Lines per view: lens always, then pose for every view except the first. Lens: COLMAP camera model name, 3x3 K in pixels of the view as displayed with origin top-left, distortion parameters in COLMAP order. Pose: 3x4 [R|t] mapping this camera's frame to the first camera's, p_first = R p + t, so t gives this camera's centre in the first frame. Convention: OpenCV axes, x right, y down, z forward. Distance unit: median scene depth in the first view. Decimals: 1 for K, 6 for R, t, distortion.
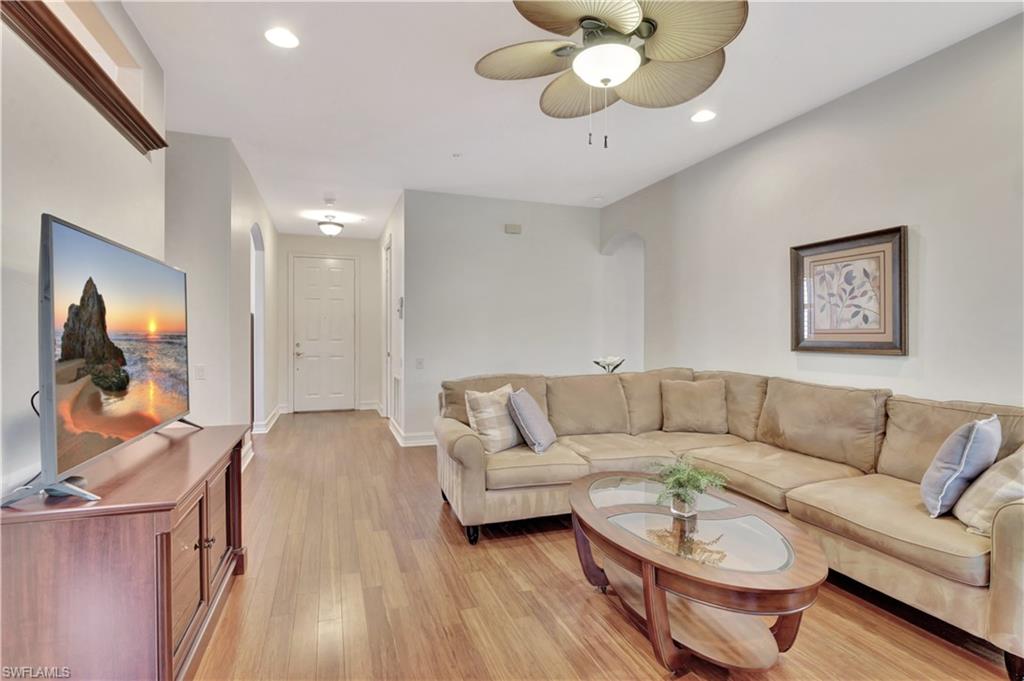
lens RADIAL K [[502.1, 0, 512.0], [0, 502.1, 340.5], [0, 0, 1]] dist [-0.014049, -0.001463]
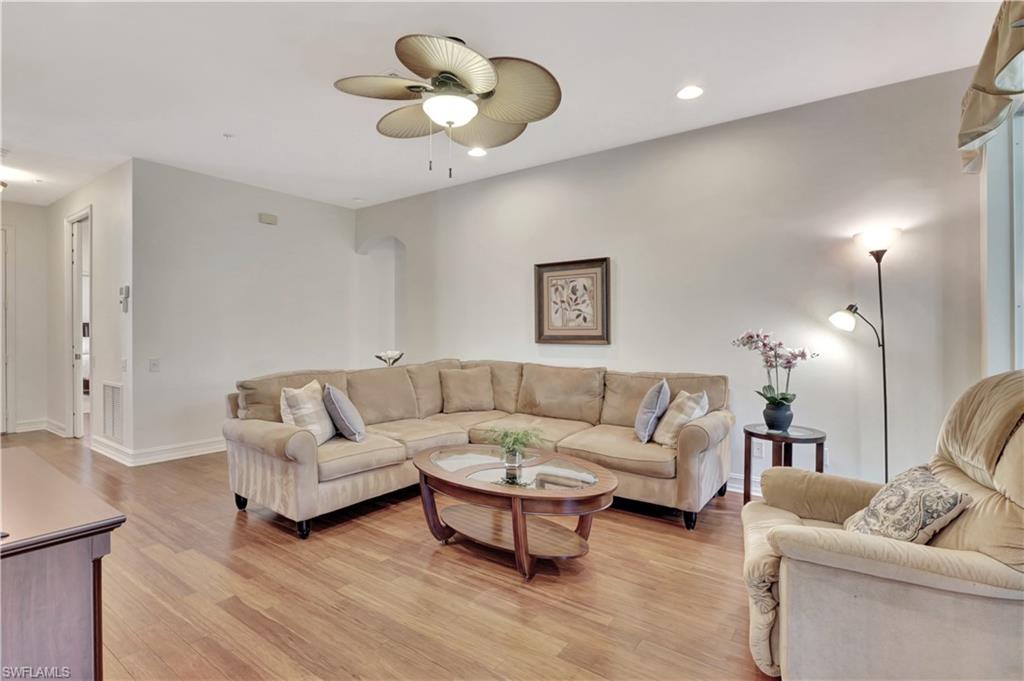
lens RADIAL K [[500.3, 0, 516.2], [0, 500.3, 336.3], [0, 0, 1]] dist [-0.004645, -0.001263]
pose [[0.820544, -0.008866, 0.571515, -0.284622], [0.009118, 0.999955, 0.002420, -0.000219], [-0.571511, 0.003225, 0.820588, -0.068440]]
